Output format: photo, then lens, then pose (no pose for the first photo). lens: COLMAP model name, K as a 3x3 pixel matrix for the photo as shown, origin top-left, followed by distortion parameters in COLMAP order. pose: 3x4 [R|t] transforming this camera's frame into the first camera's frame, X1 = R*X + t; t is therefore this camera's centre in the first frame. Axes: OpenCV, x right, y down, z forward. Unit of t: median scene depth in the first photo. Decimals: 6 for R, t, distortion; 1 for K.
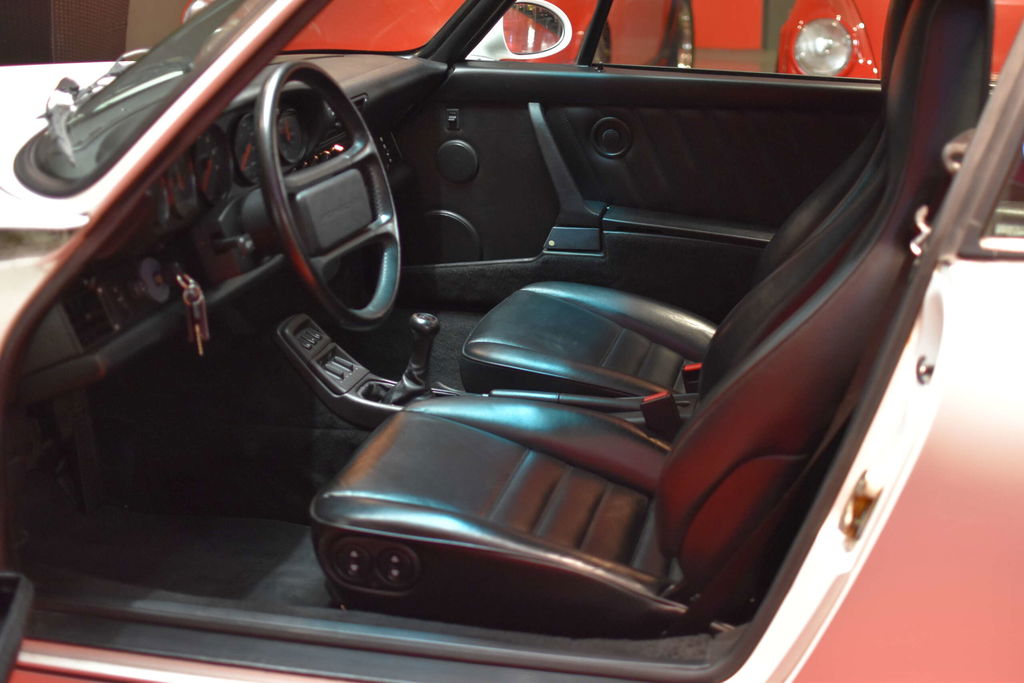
lens RADIAL K [[1567.6, 0, 512.0], [0, 1567.6, 341.5], [0, 0, 1]] dist [-0.168333, 0.025683]
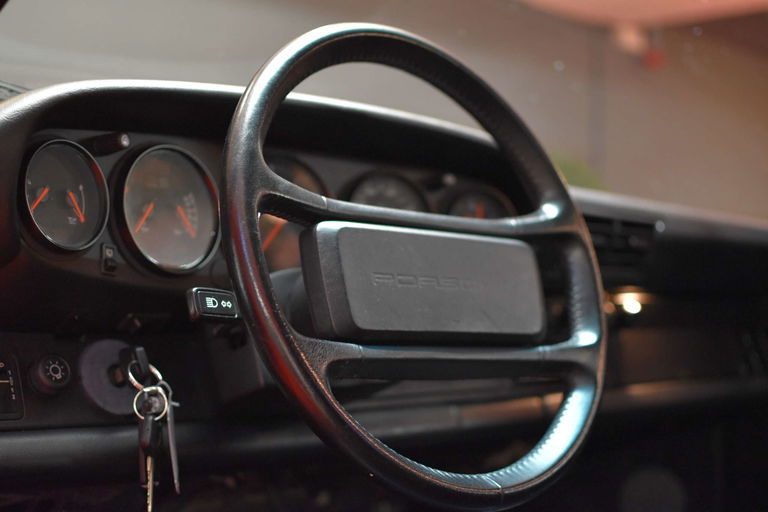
lens RADIAL K [[1175.7, 0, 384.0], [0, 1175.7, 256.0], [0, 0, 1]] dist [-0.168333, 0.025683]
pose [[0.848662, -0.020779, -0.528527, 0.082598], [-0.156823, 0.944415, -0.288942, 0.026090], [0.505152, 0.328100, 0.798231, 0.635757]]
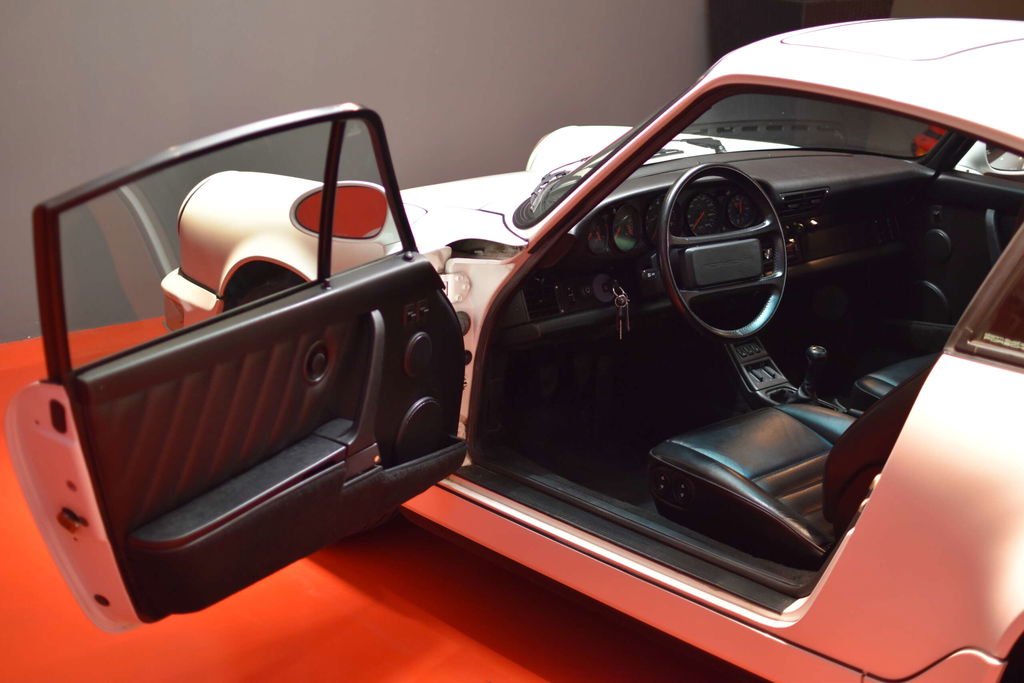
lens RADIAL K [[1567.6, 0, 512.0], [0, 1567.6, 341.5], [0, 0, 1]] dist [-0.168333, 0.025683]
pose [[0.817409, 0.177657, -0.547979, 0.543460], [-0.186680, 0.981615, 0.039775, -0.029628], [0.544971, 0.069784, 0.835546, -0.365530]]
